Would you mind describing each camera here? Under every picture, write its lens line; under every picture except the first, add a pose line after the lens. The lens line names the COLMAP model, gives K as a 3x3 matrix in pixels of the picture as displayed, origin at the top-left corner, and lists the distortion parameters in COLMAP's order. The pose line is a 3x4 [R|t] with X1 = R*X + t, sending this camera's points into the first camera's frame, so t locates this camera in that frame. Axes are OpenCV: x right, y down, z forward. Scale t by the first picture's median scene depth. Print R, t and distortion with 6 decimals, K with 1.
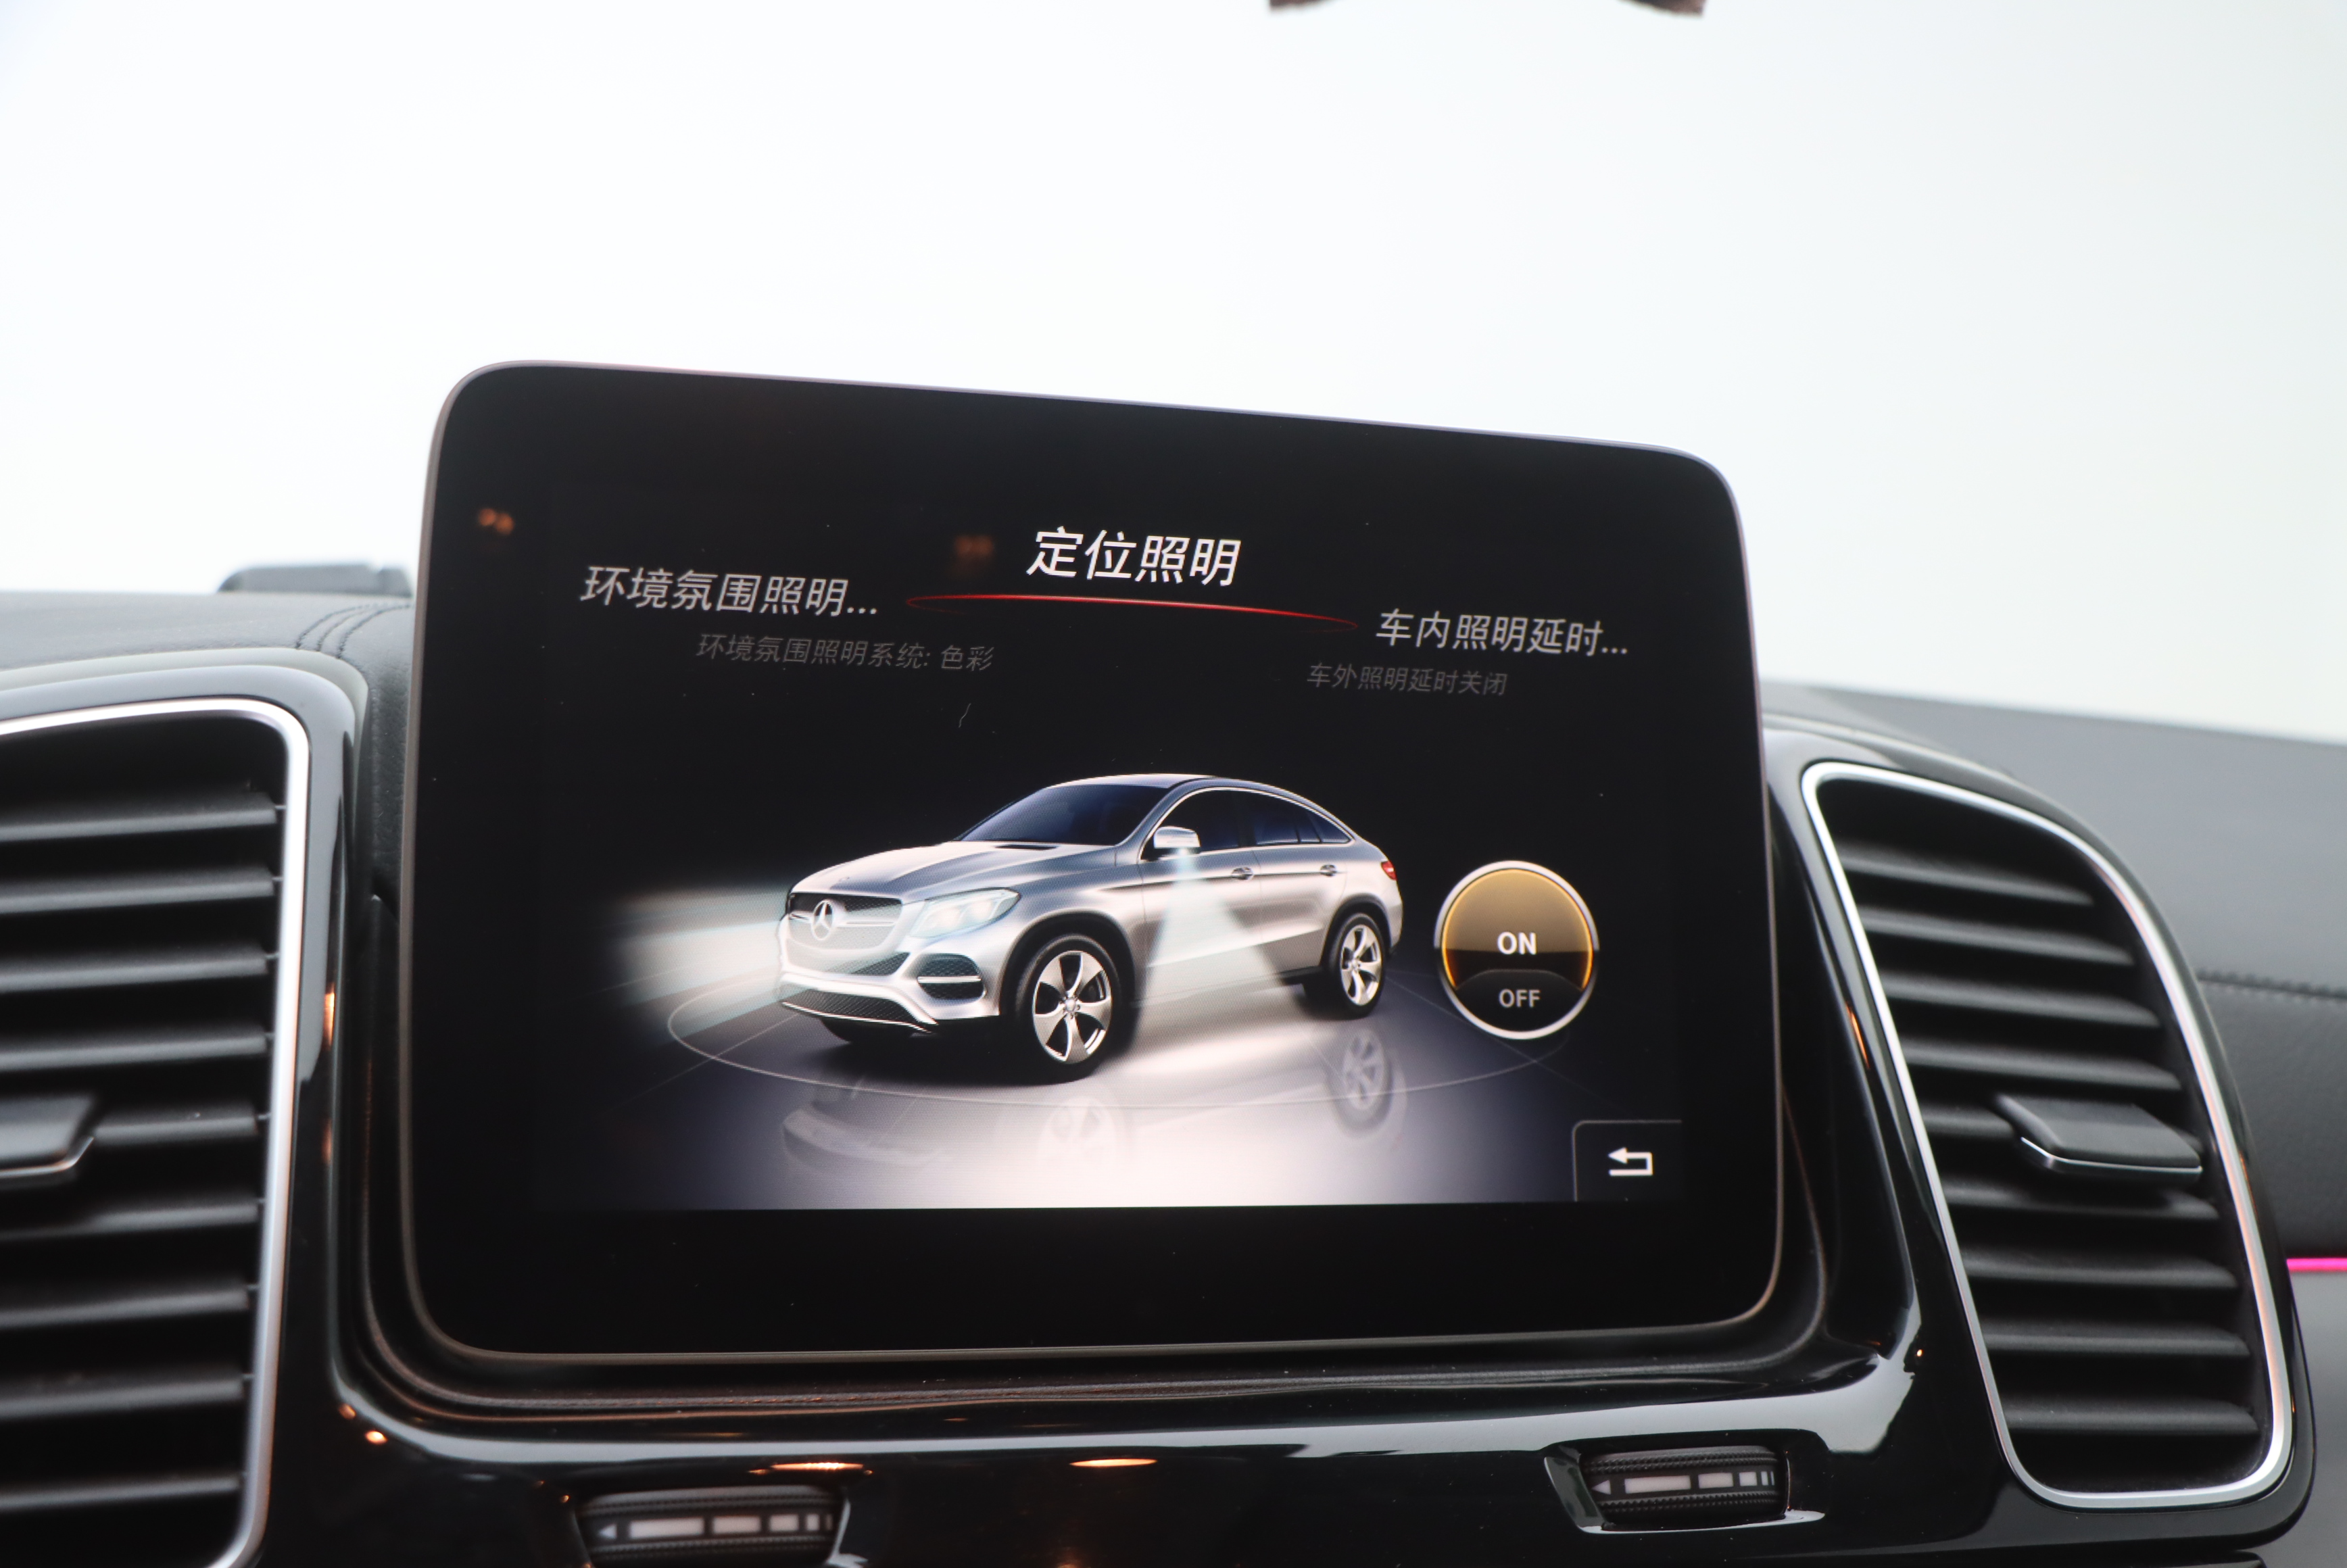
lens RADIAL K [[2954.8, 0, 1172.7], [0, 2954.8, 858.8], [0, 0, 1]] dist [-0.043959, -0.035842]
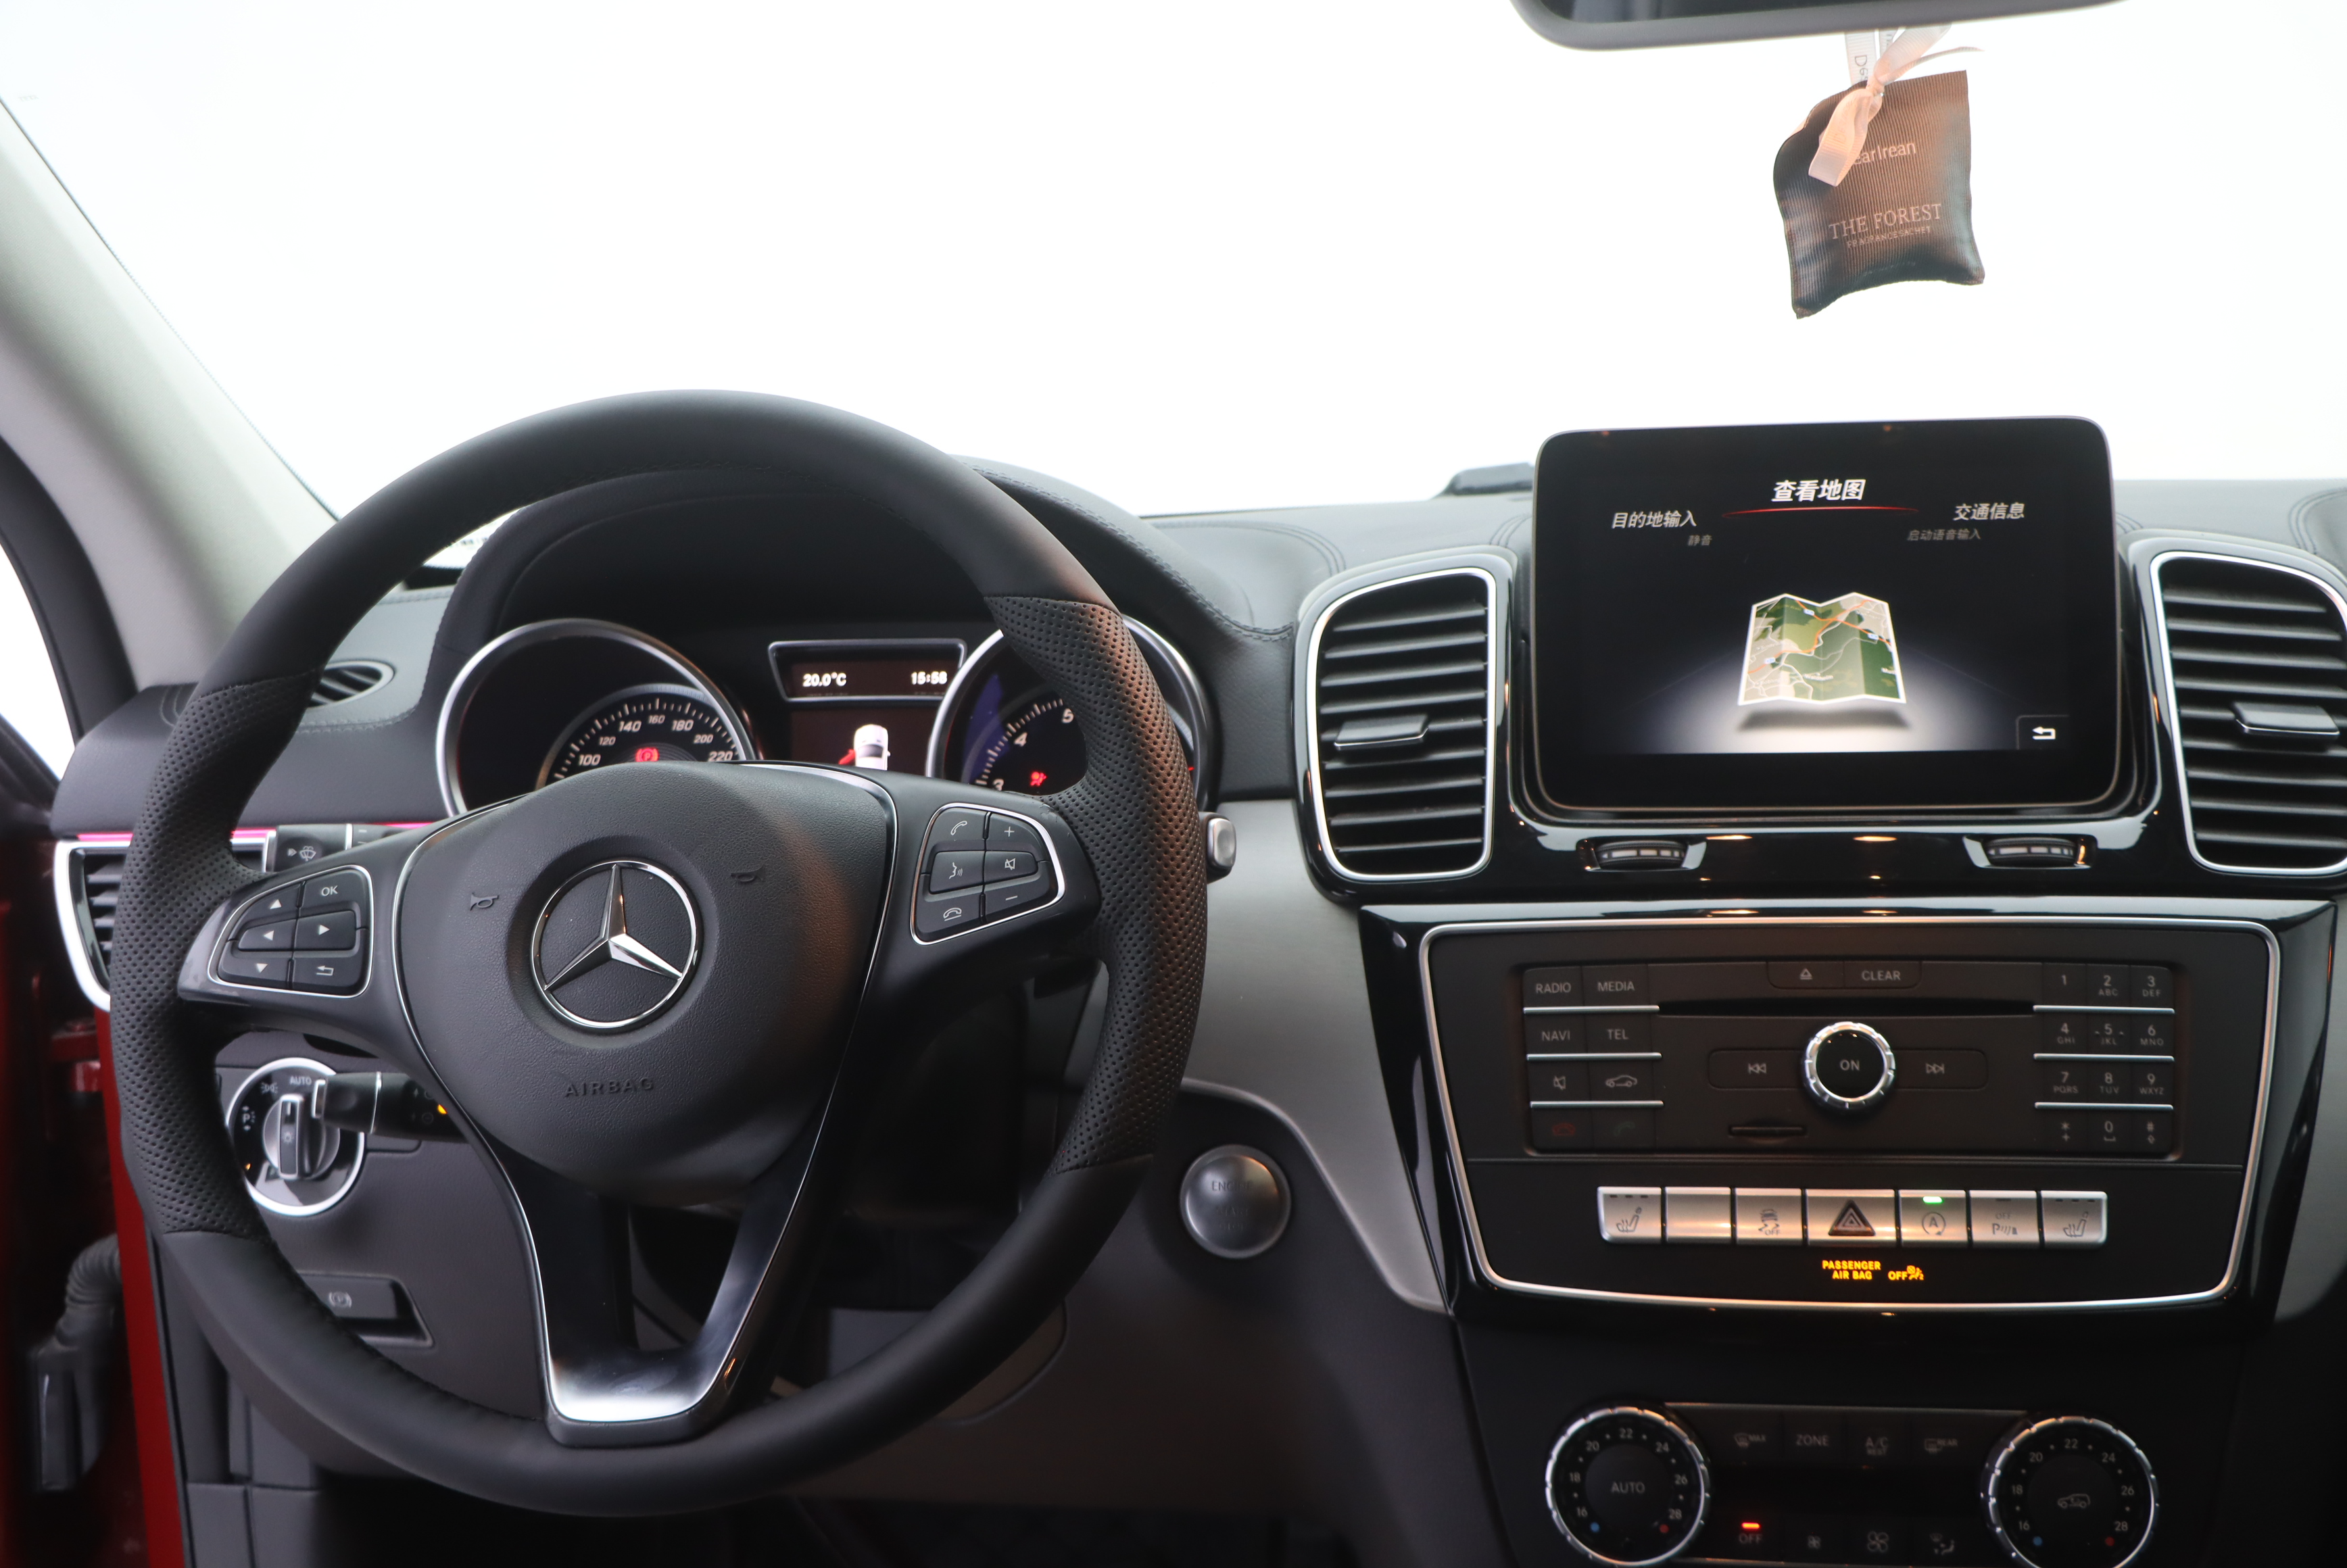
lens RADIAL K [[2954.8, 0, 1172.7], [0, 2954.8, 858.8], [0, 0, 1]] dist [-0.043959, -0.035842]
pose [[0.922875, -0.010863, -0.384946, 0.456127], [0.045637, 0.995643, 0.081314, -0.021577], [0.382386, -0.092611, 0.919350, -1.569119]]
